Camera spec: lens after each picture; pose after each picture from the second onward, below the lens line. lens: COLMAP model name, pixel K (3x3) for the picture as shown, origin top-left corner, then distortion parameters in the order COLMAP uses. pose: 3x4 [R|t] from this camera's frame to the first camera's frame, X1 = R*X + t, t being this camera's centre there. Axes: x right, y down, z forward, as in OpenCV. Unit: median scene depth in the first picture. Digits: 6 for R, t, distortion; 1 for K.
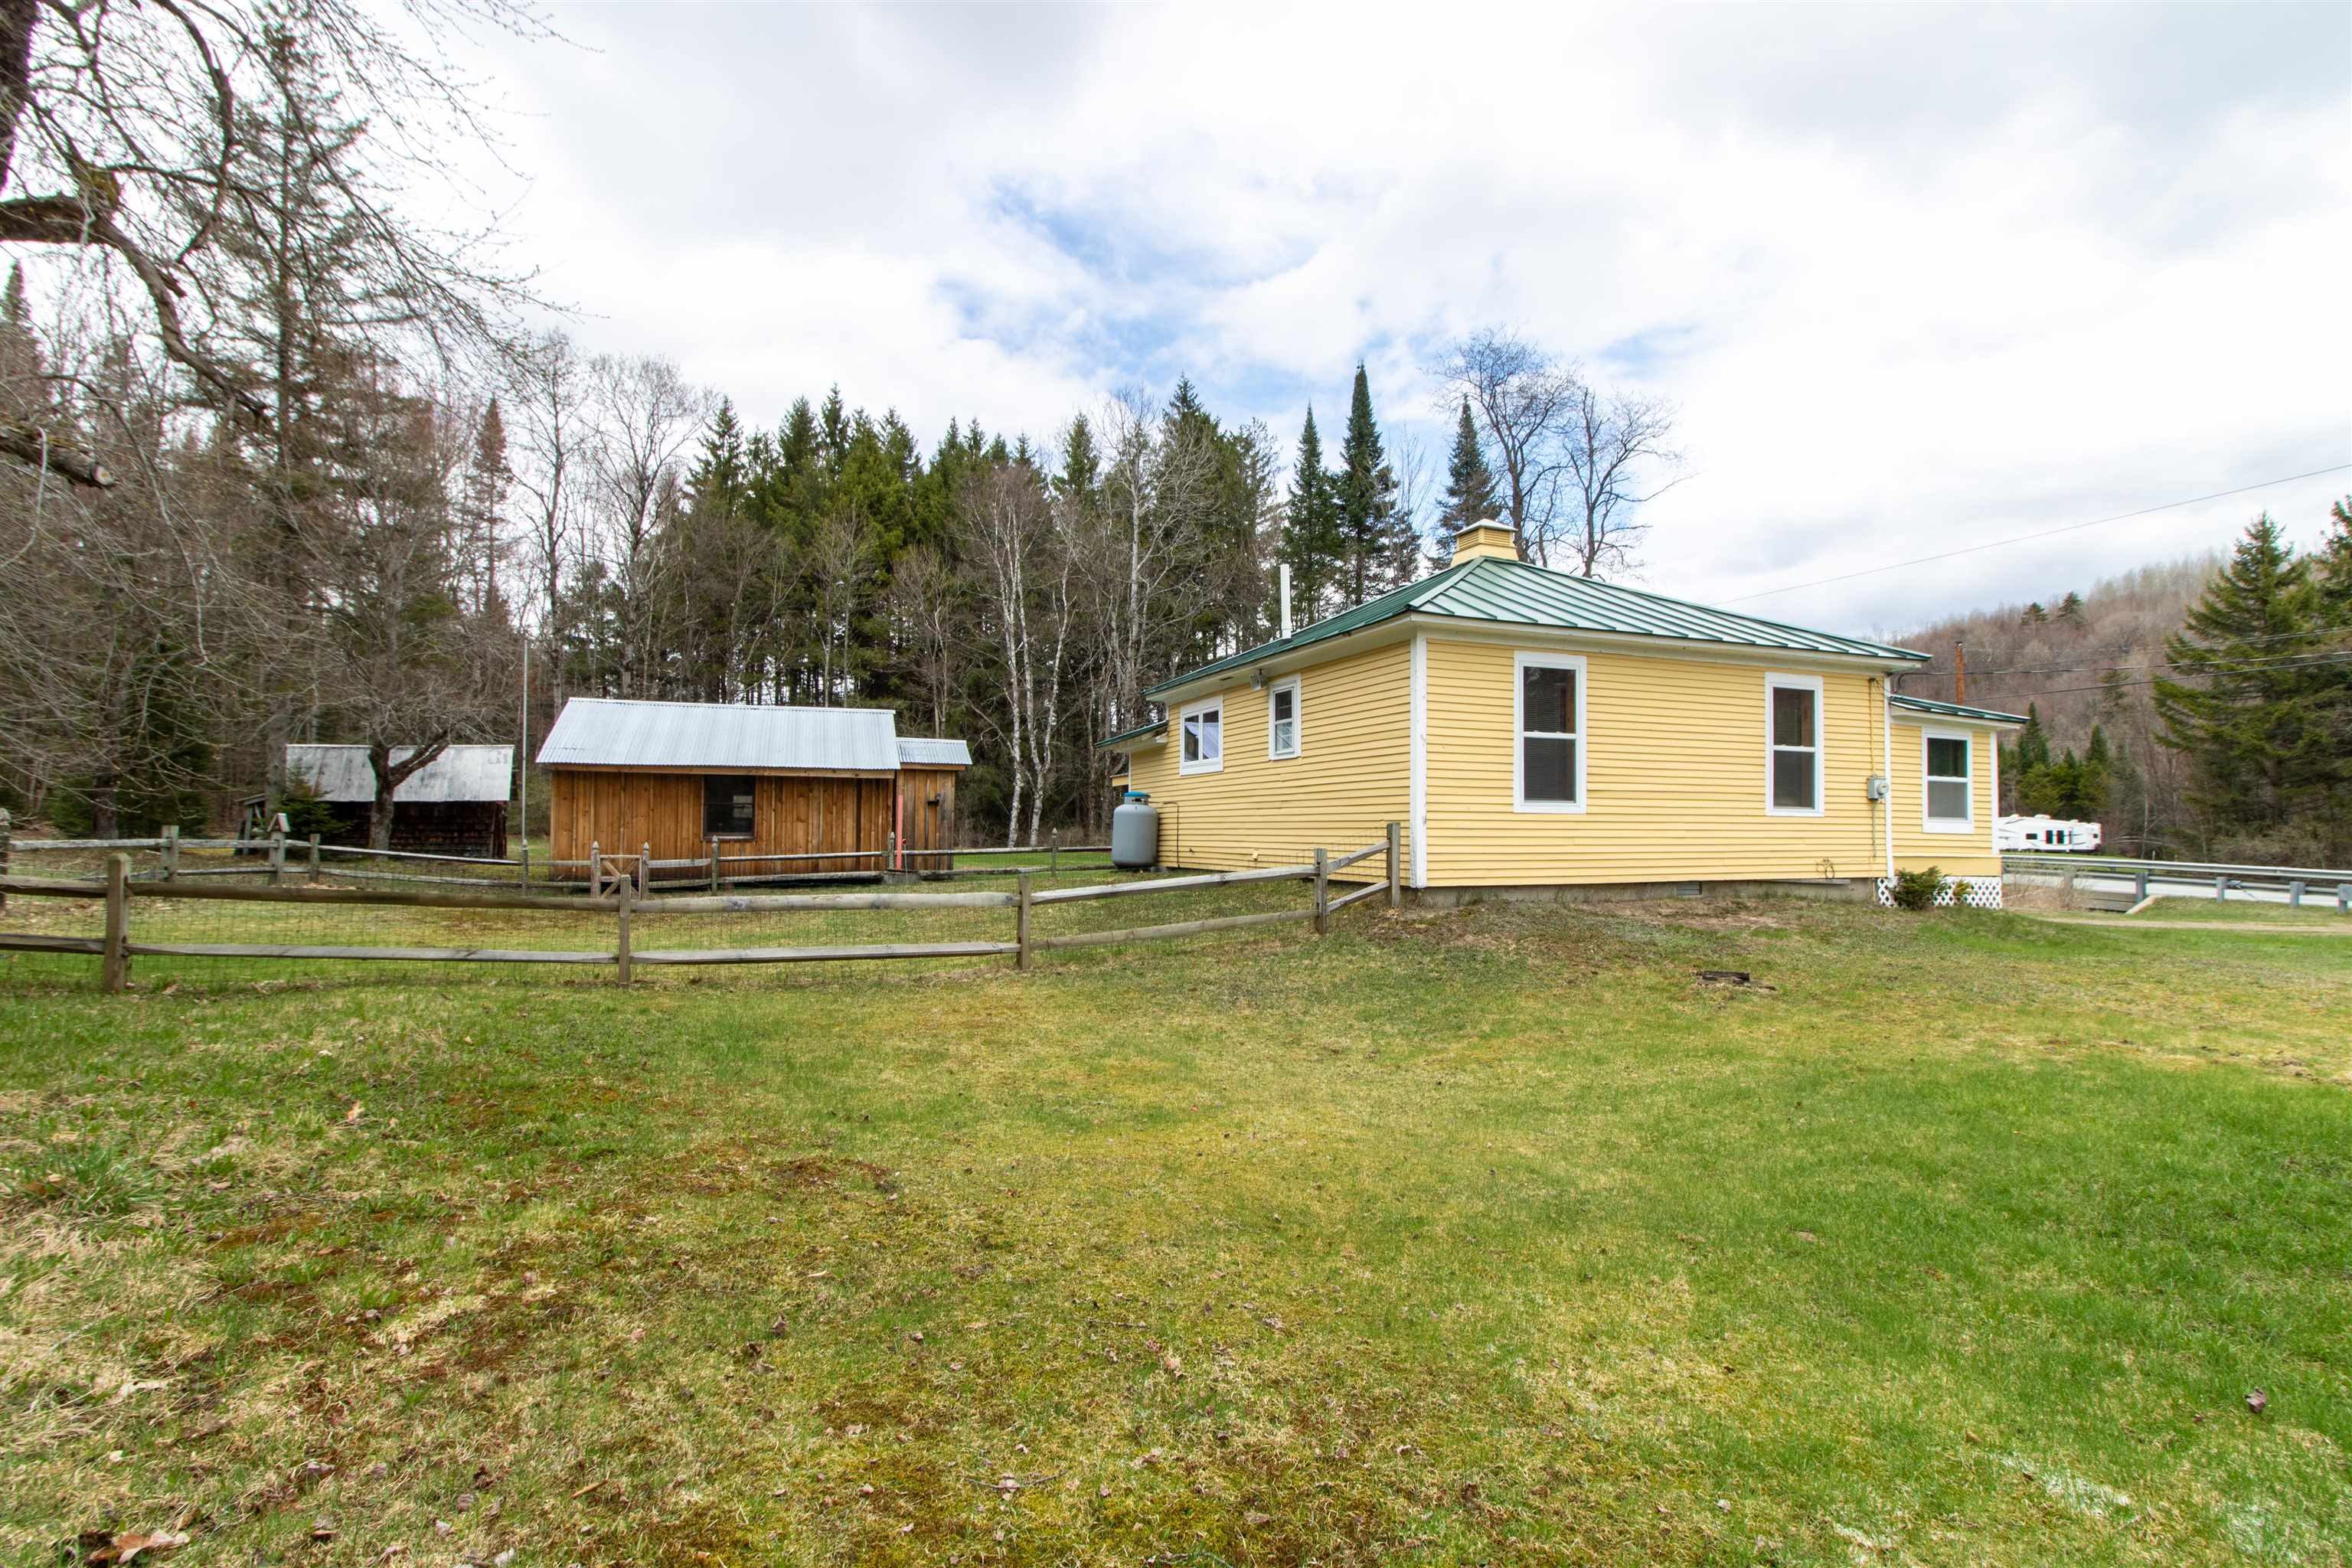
lens RADIAL K [[1086.4, 0, 1155.7], [0, 1086.4, 798.0], [0, 0, 1]] dist [0.002066, -0.000012]
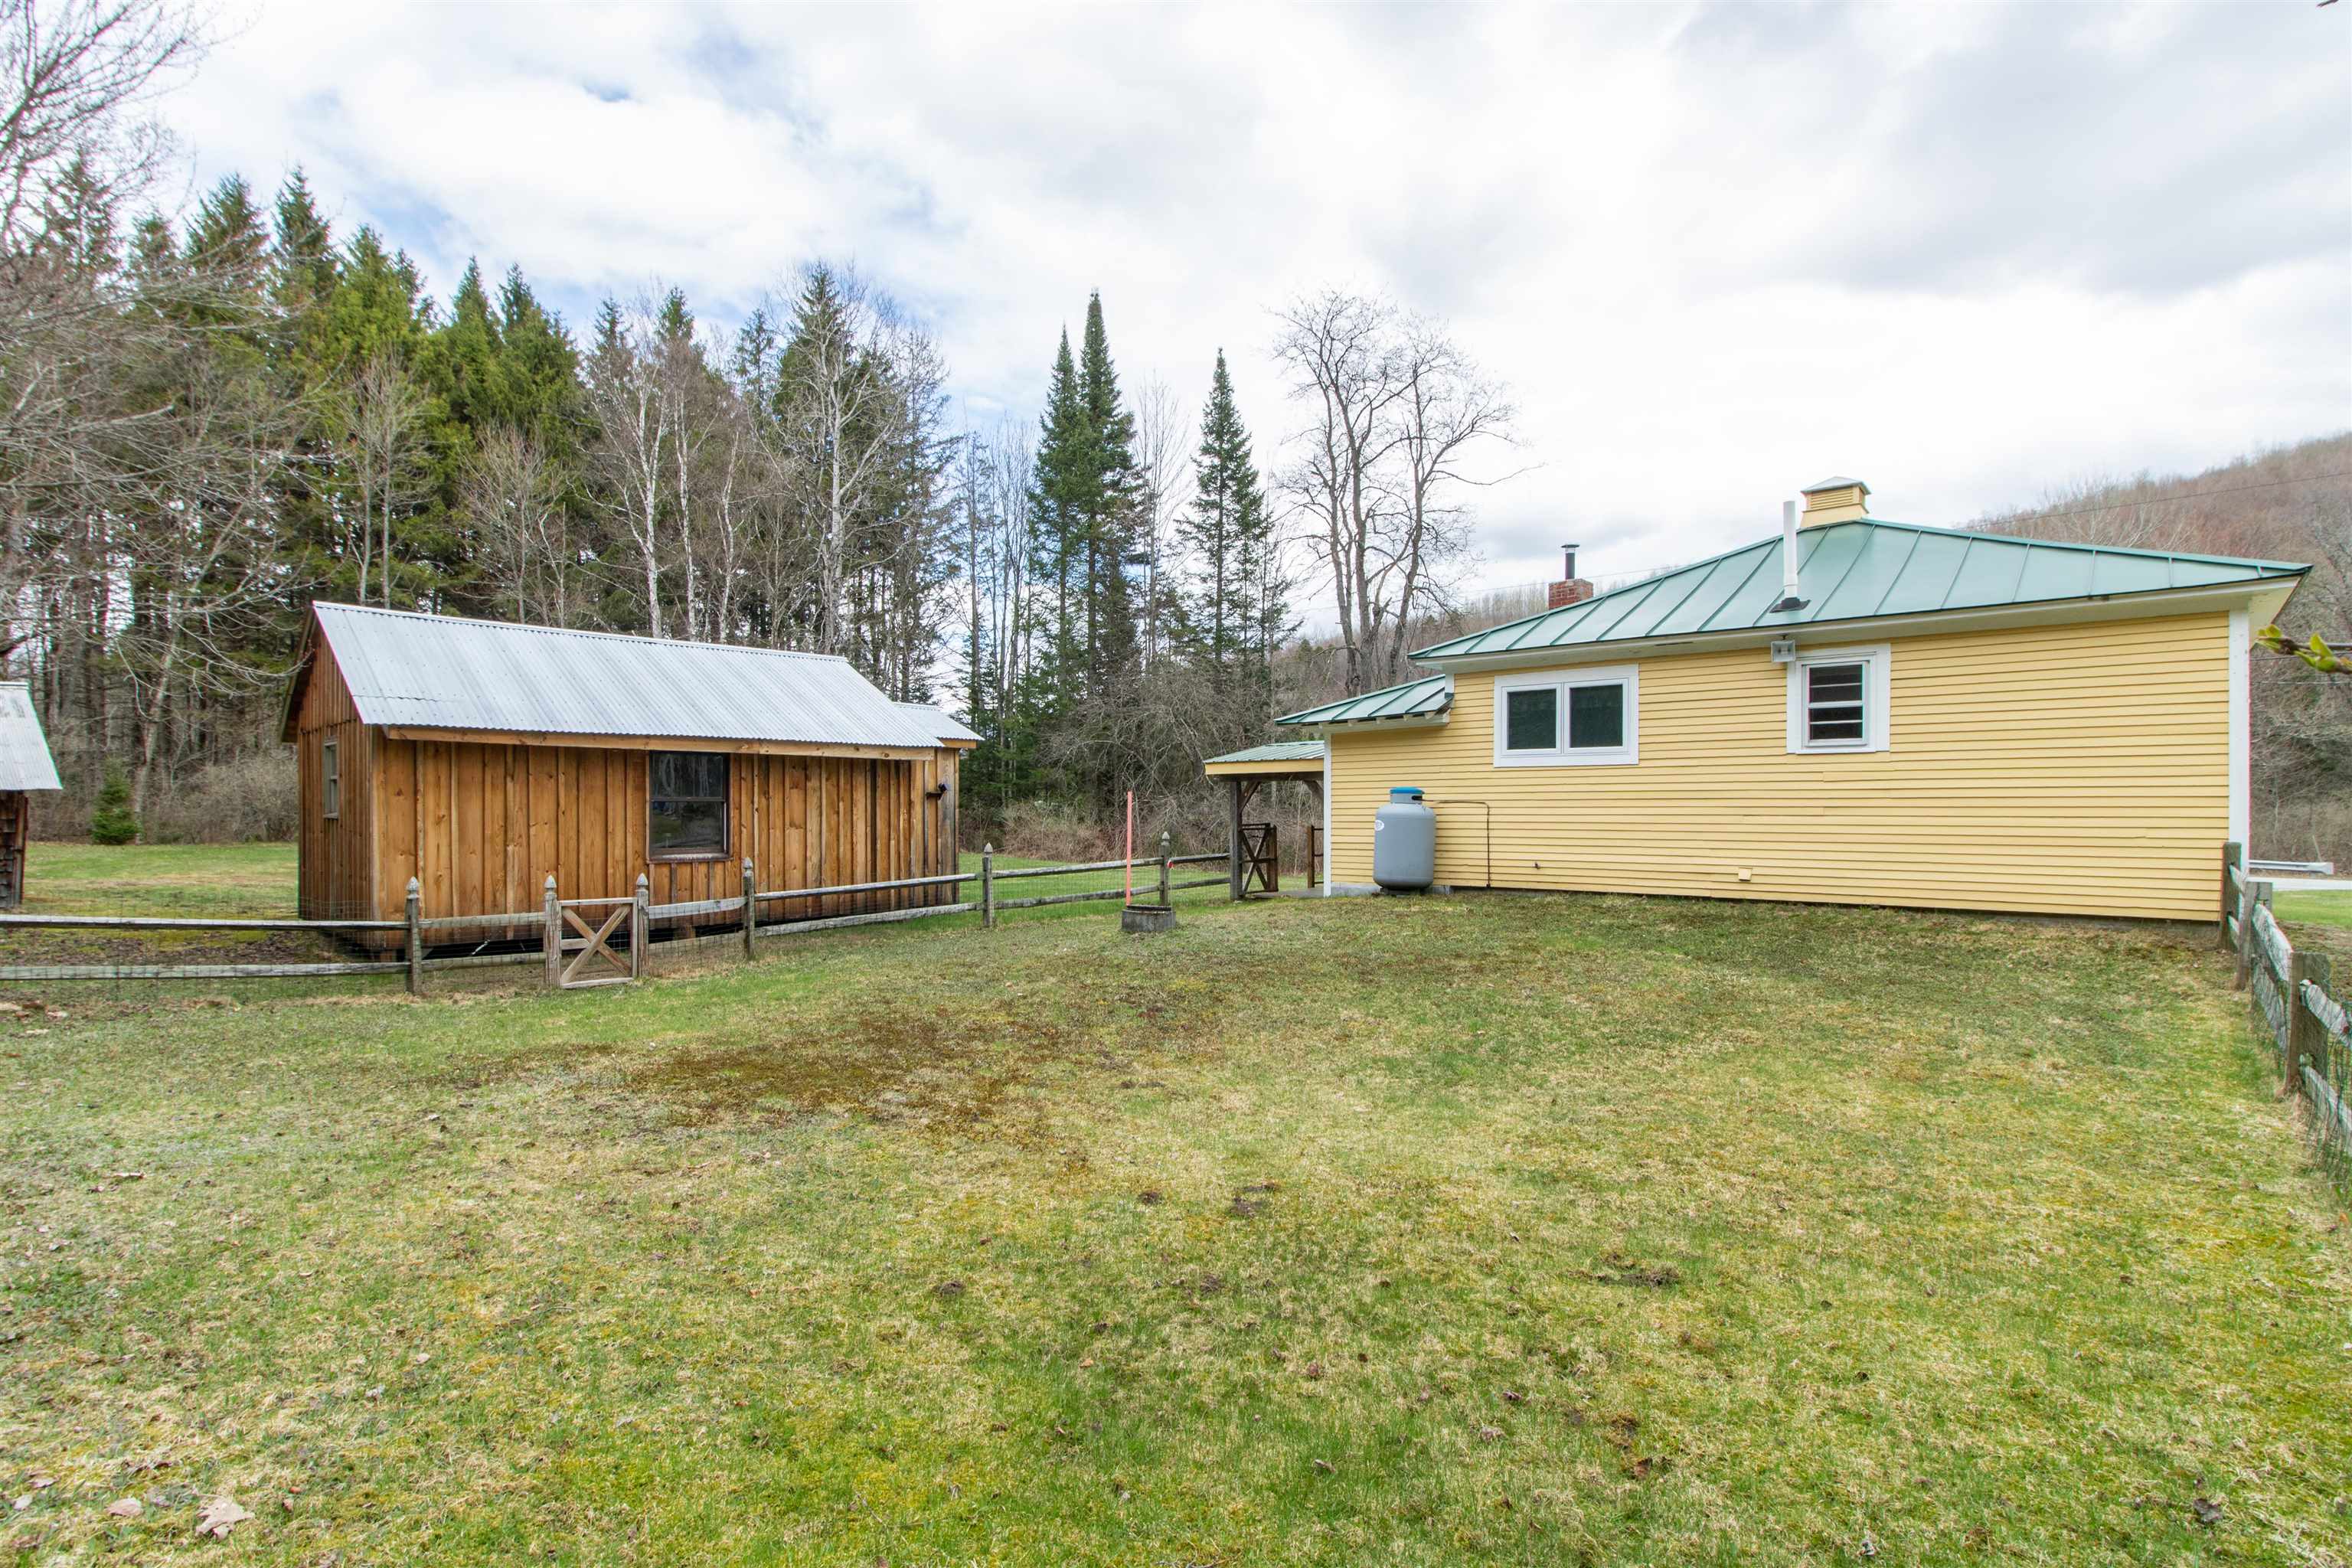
lens RADIAL K [[1086.4, 0, 1150.6], [0, 1086.4, 864.7], [0, 0, 1]] dist [0.002066, -0.000012]
pose [[0.889372, -0.032841, 0.456003, -0.190938], [-0.006787, 0.996358, 0.084995, -0.005195], [-0.457134, -0.078687, 0.885910, 0.148536]]
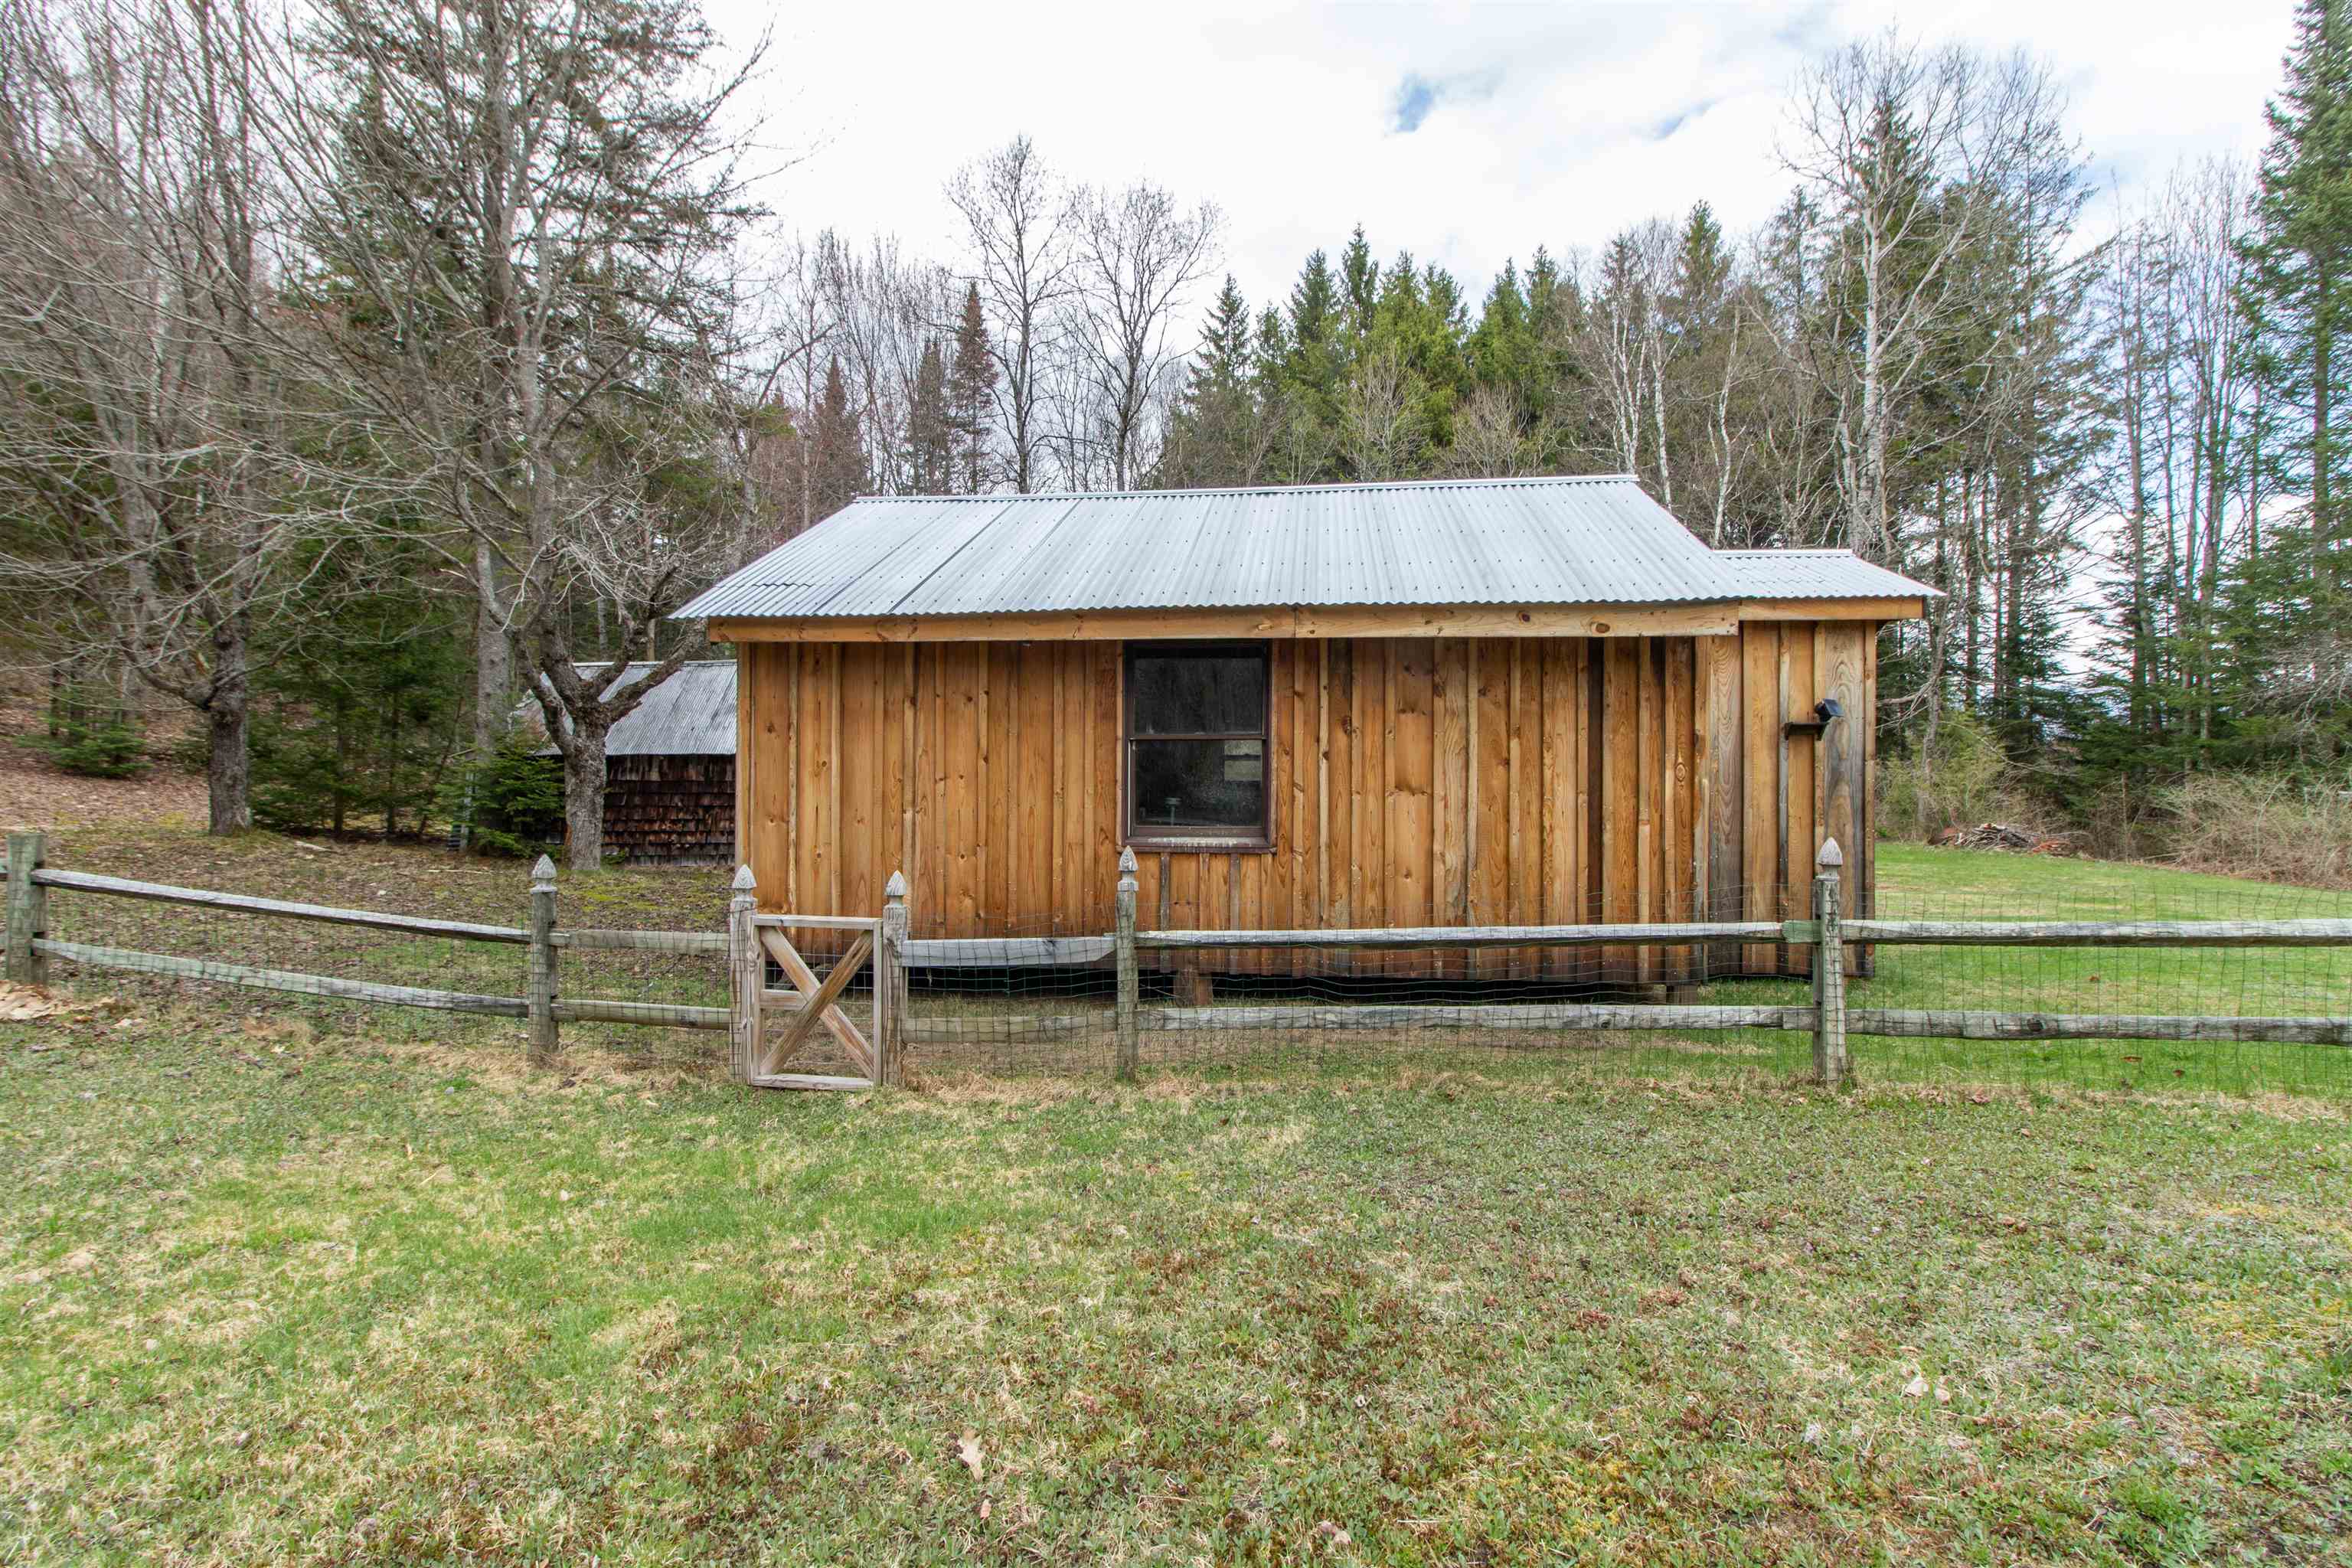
lens RADIAL K [[1086.4, 0, 1189.6], [0, 1086.4, 784.1], [0, 0, 1]] dist [0.002066, -0.000012]
pose [[0.910193, -0.005618, -0.414145, -0.112511], [0.014520, 0.999726, 0.018352, 0.005957], [0.413929, -0.022717, 0.910026, 0.305883]]
